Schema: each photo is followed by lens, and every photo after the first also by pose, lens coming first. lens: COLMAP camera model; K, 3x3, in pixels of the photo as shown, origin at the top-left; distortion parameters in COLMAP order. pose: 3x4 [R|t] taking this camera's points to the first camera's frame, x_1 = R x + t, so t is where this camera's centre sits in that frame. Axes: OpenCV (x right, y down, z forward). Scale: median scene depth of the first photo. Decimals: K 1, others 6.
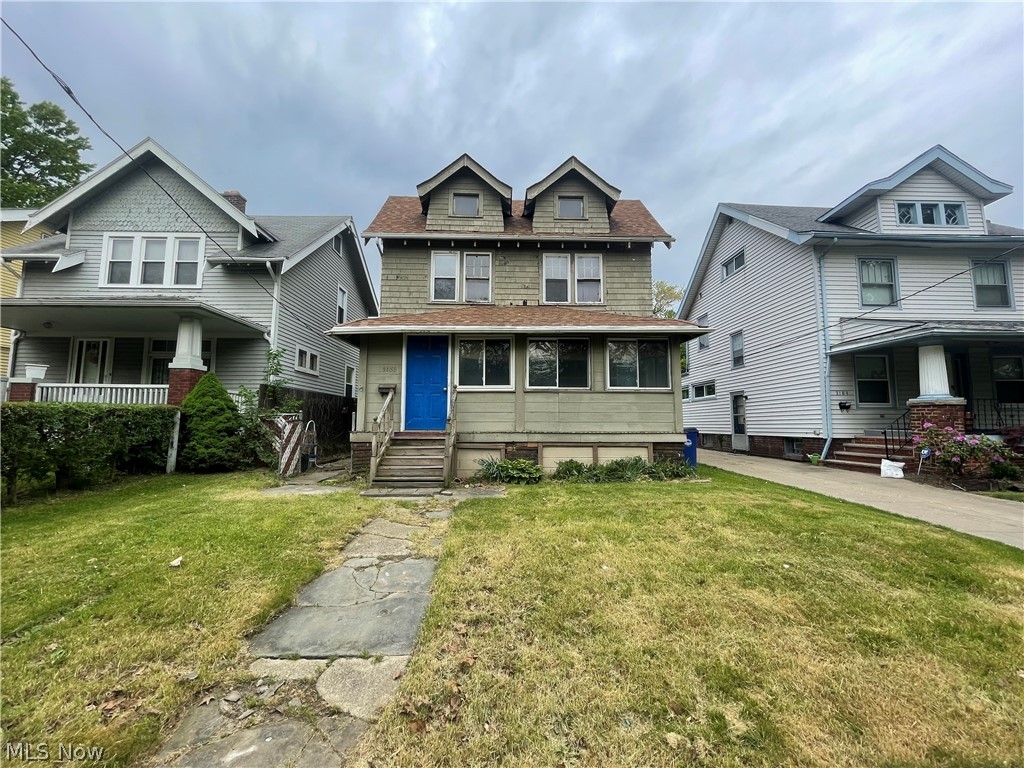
lens RADIAL K [[413.5, 0, 512.0], [0, 413.5, 384.0], [0, 0, 1]] dist [-0.001869, -0.000065]
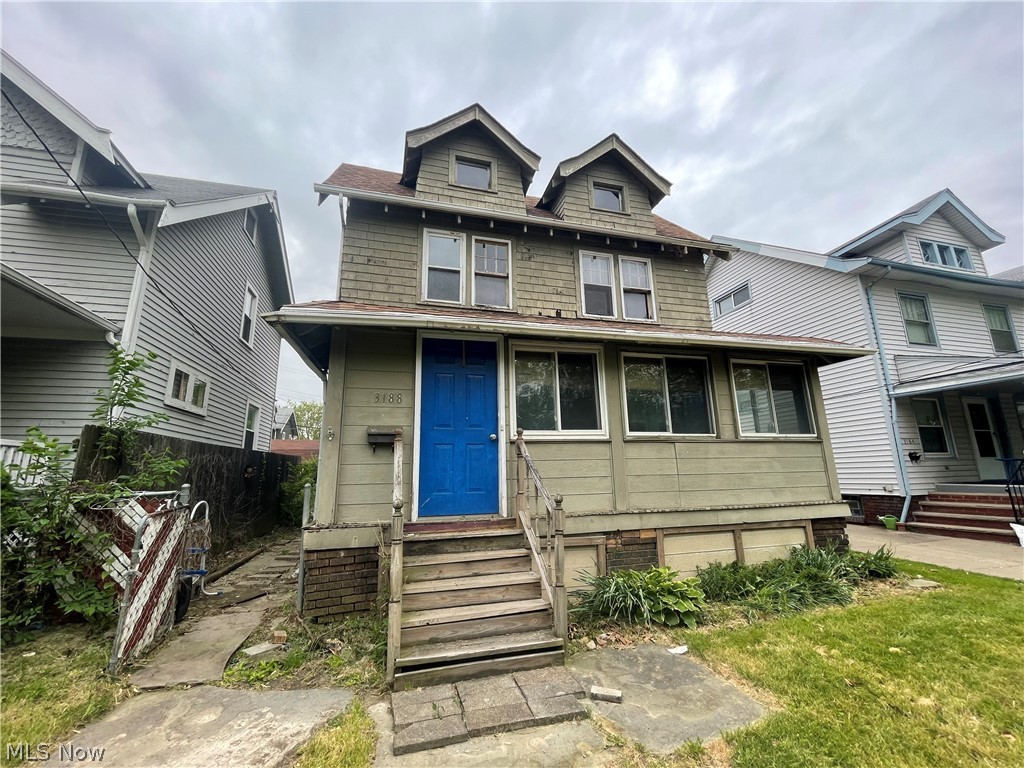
lens RADIAL K [[414.2, 0, 512.0], [0, 414.2, 384.0], [0, 0, 1]] dist [-0.002936, -0.000684]
pose [[0.970664, 0.029743, 0.238594, -0.213555], [-0.000947, 0.992785, -0.119907, 0.007155], [-0.240439, 0.116163, 0.963688, 0.360316]]
